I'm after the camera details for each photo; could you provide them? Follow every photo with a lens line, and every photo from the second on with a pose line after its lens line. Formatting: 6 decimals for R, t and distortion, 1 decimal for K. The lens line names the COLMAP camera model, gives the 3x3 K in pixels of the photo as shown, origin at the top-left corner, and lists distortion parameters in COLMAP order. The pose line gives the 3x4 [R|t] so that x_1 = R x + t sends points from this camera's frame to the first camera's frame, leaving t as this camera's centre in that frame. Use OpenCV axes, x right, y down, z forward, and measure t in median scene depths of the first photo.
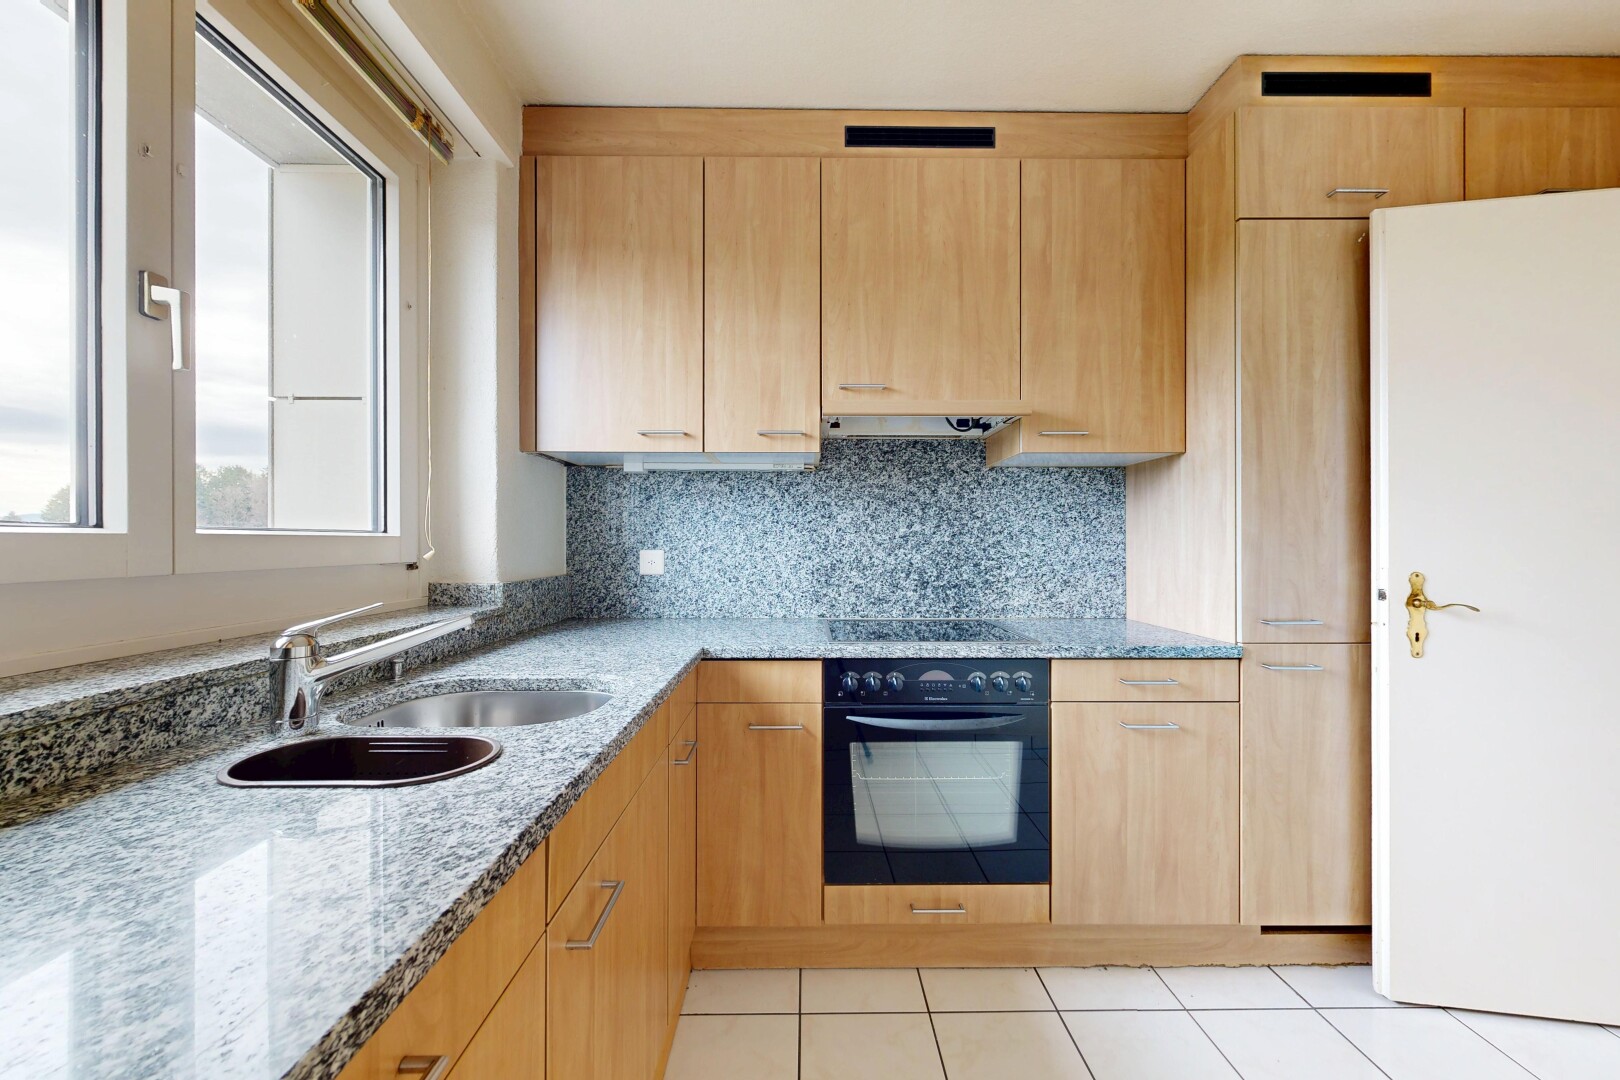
lens RADIAL K [[612.7, 0, 815.0], [0, 612.7, 541.5], [0, 0, 1]] dist [-0.000531, -0.000081]
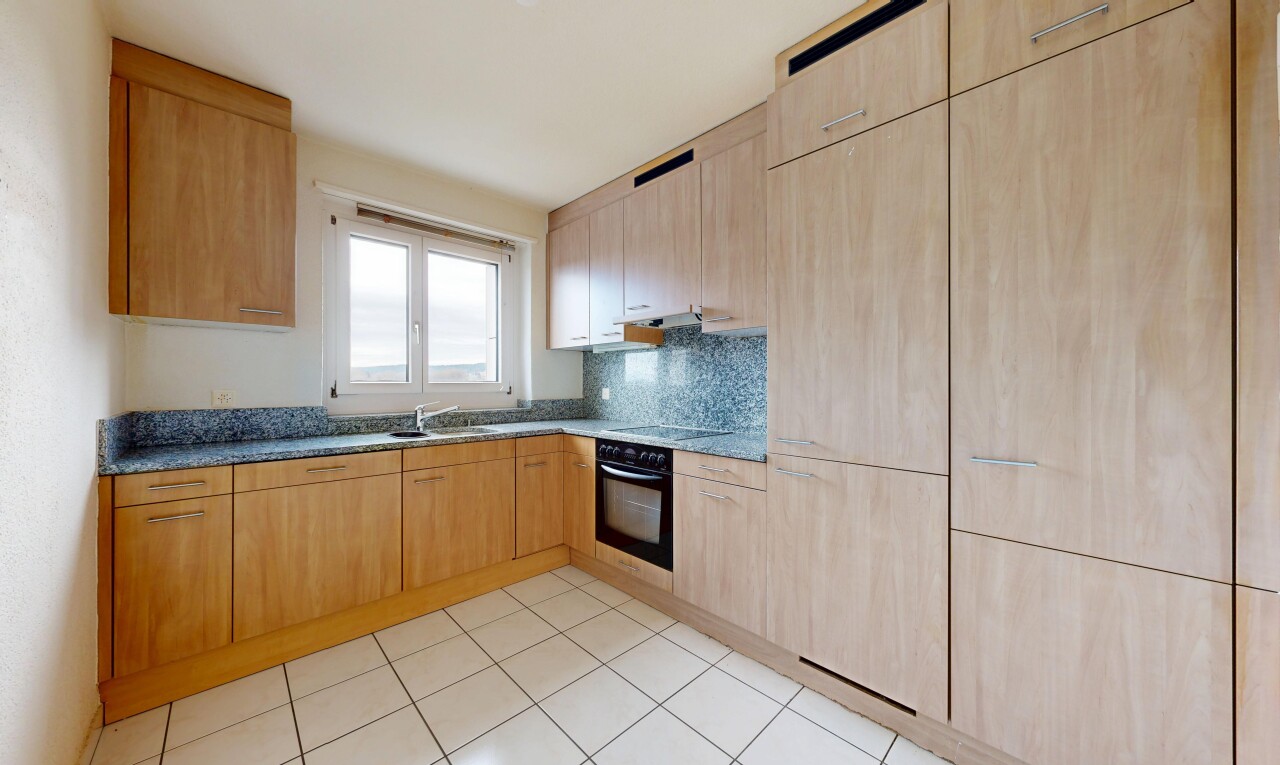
lens RADIAL K [[433.1, 0, 635.6], [0, 433.1, 383.4], [0, 0, 1]] dist [0.000533, 0.000031]
pose [[0.681822, -0.000607, -0.731518, 1.098795], [0.001322, 0.999999, 0.000402, -0.004151], [0.731517, -0.001241, 0.681822, 0.033266]]
